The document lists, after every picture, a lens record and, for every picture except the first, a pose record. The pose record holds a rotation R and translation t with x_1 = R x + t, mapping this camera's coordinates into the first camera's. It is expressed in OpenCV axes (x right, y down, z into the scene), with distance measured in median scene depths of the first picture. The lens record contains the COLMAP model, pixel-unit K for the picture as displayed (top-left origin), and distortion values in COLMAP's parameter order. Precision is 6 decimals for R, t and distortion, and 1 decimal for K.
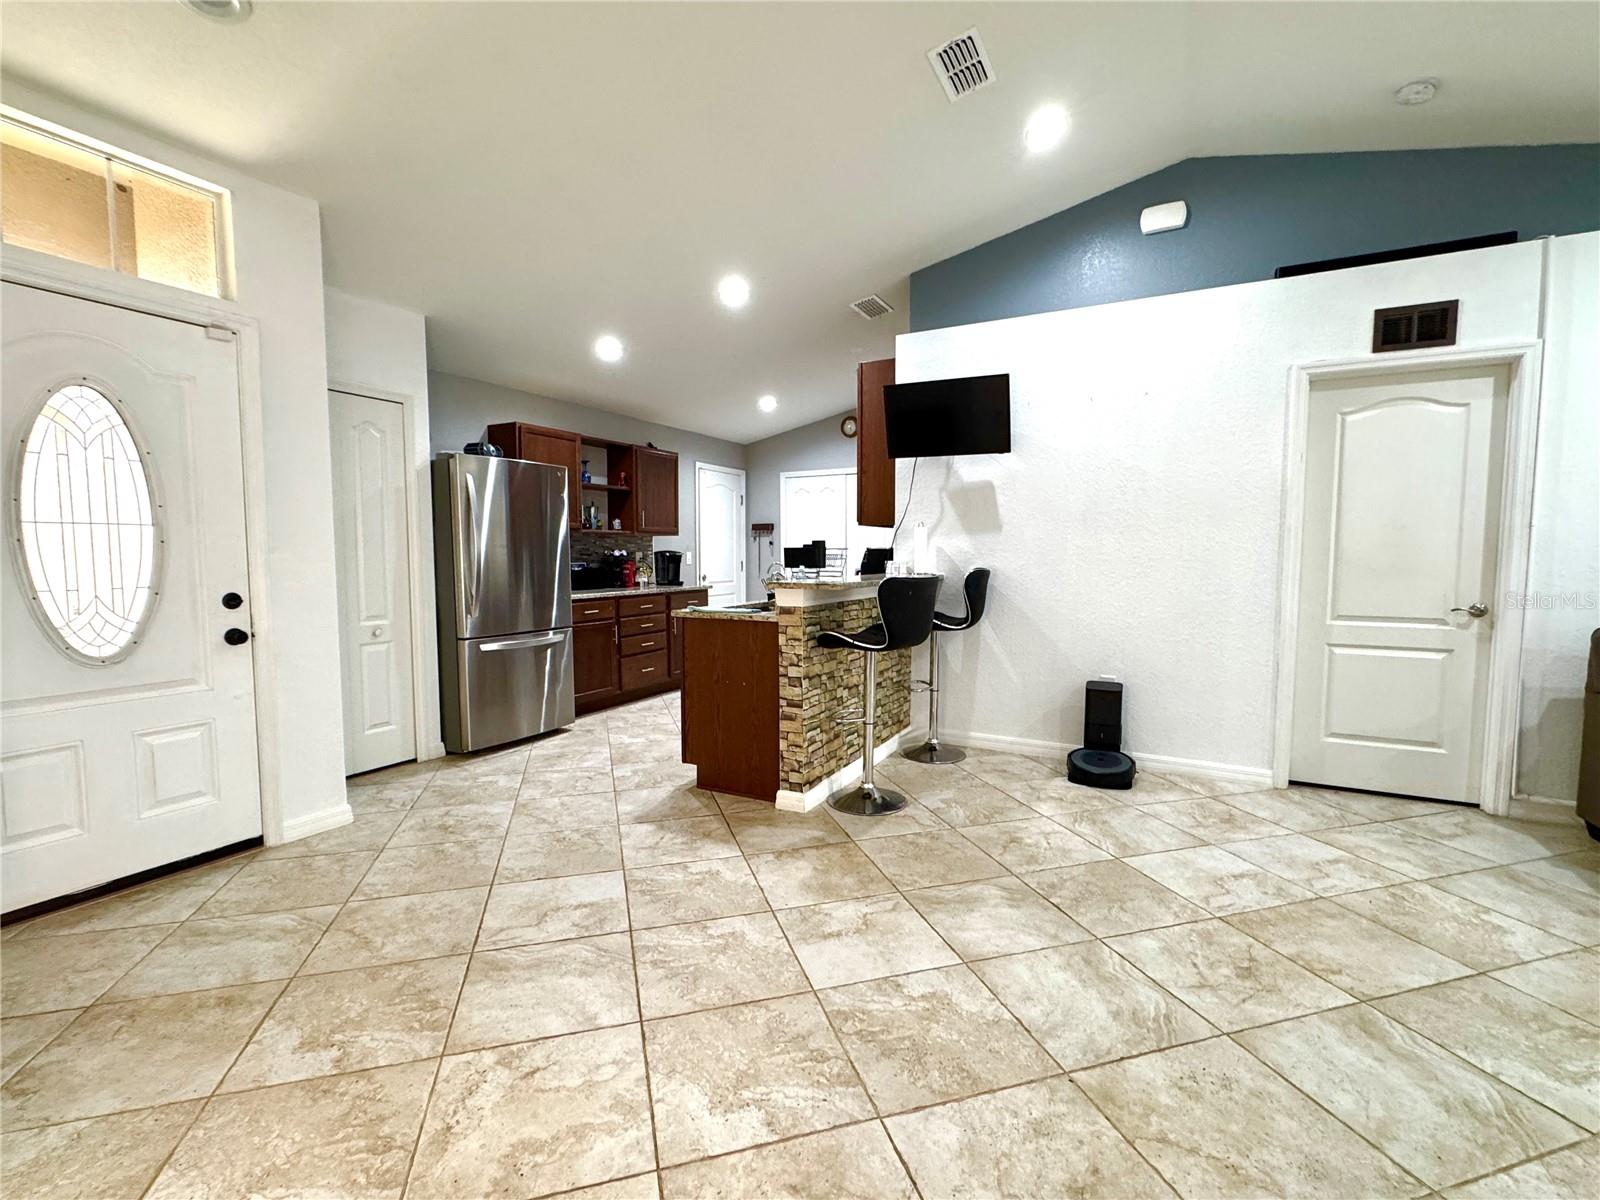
lens RADIAL K [[710.3, 0, 799.9], [0, 710.3, 599.4], [0, 0, 1]] dist [0.000856, 0.000280]
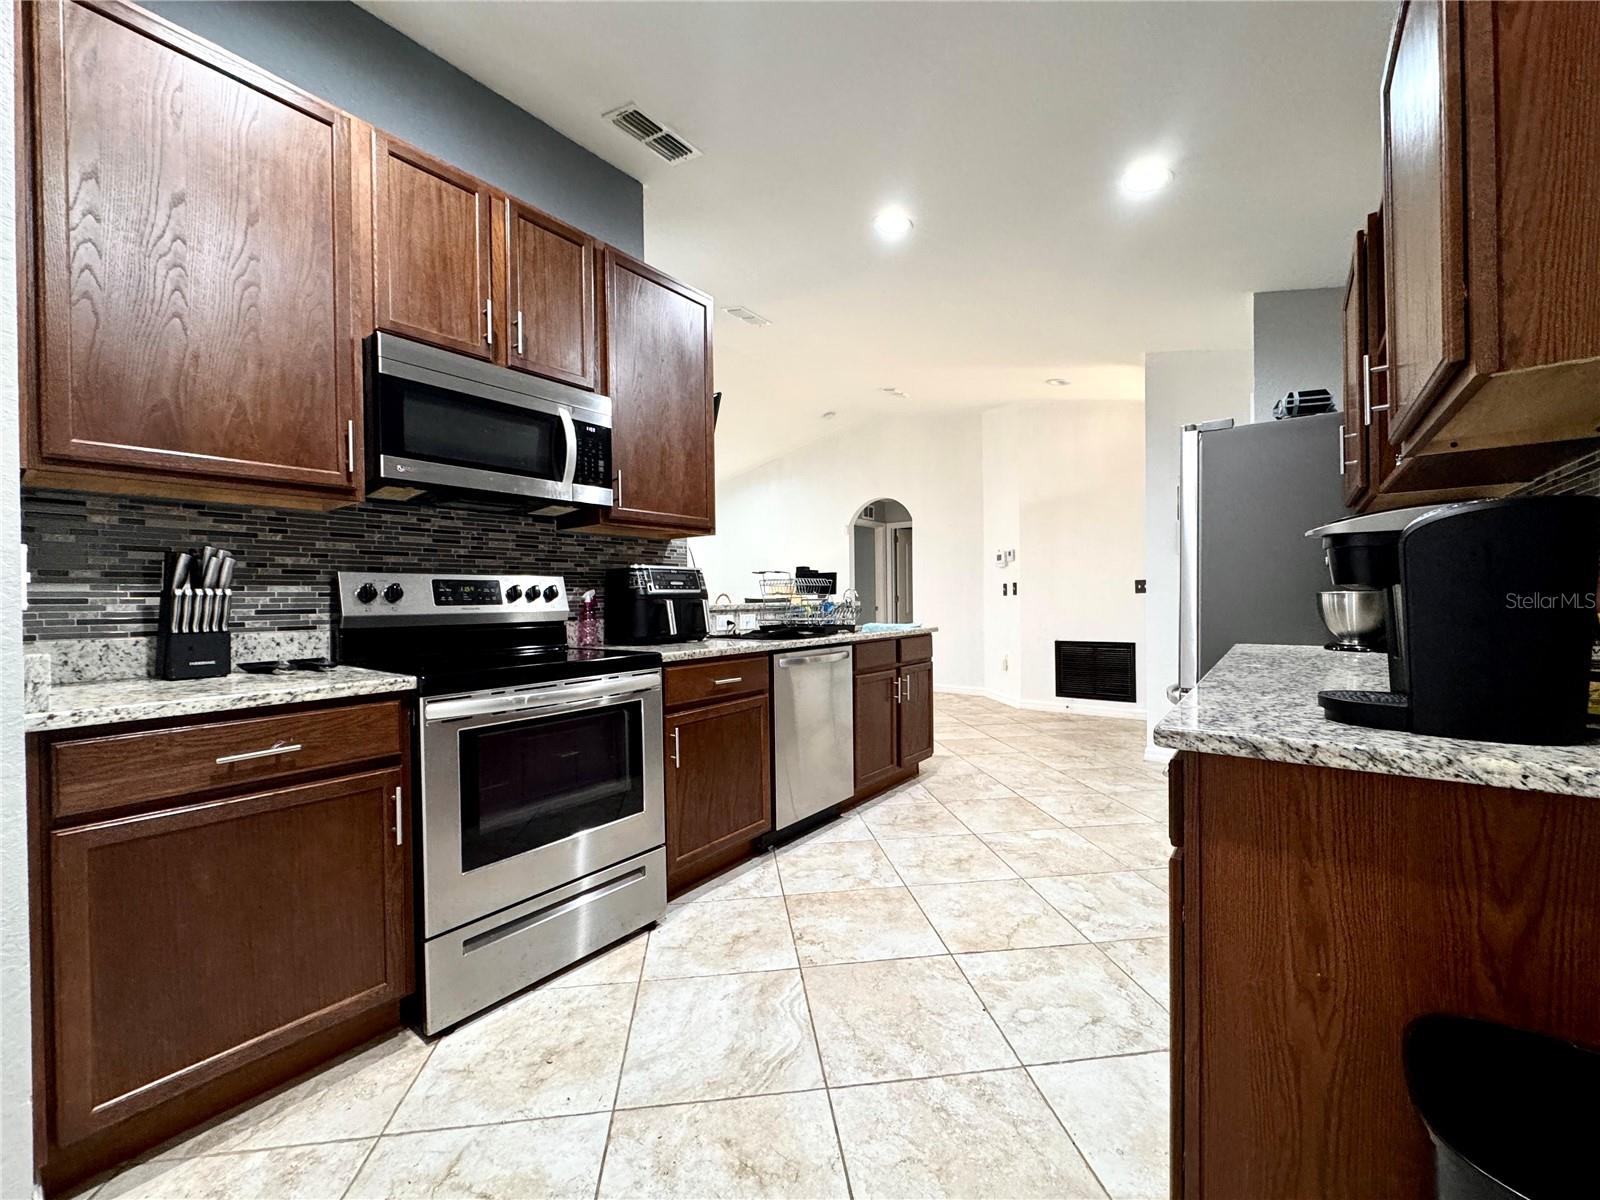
lens RADIAL K [[640.5, 0, 801.6], [0, 640.5, 599.0], [0, 0, 1]] dist [-0.003603, 0.000746]
pose [[-0.988511, 0.005588, 0.151044, -0.109261], [0.016426, 0.997370, 0.070599, -0.103839], [-0.150252, 0.072268, -0.986003, 1.984004]]
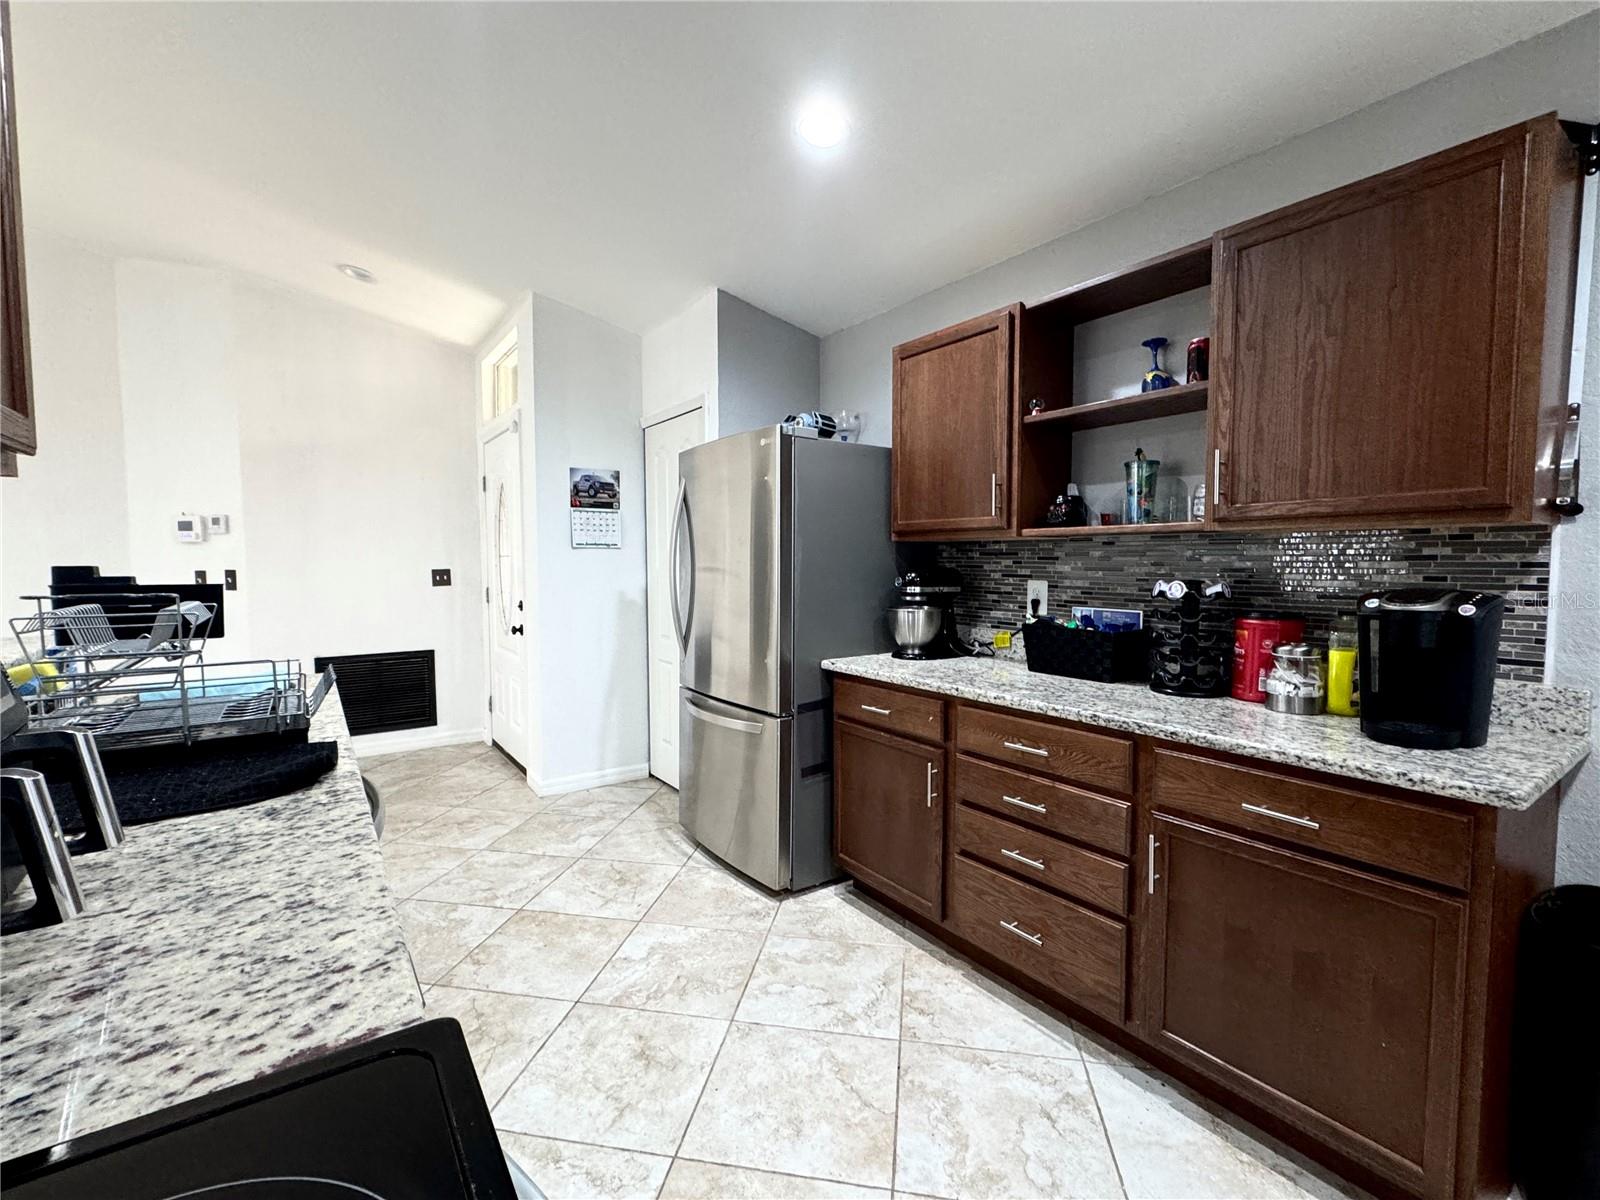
lens RADIAL K [[710.3, 0, 804.3], [0, 710.3, 601.2], [0, 0, 1]] dist [0.000856, 0.000280]
pose [[-0.439732, 0.048814, -0.896801, 0.199488], [-0.064335, 0.994245, 0.085663, -0.125279], [0.895822, 0.095364, -0.434061, 1.572903]]
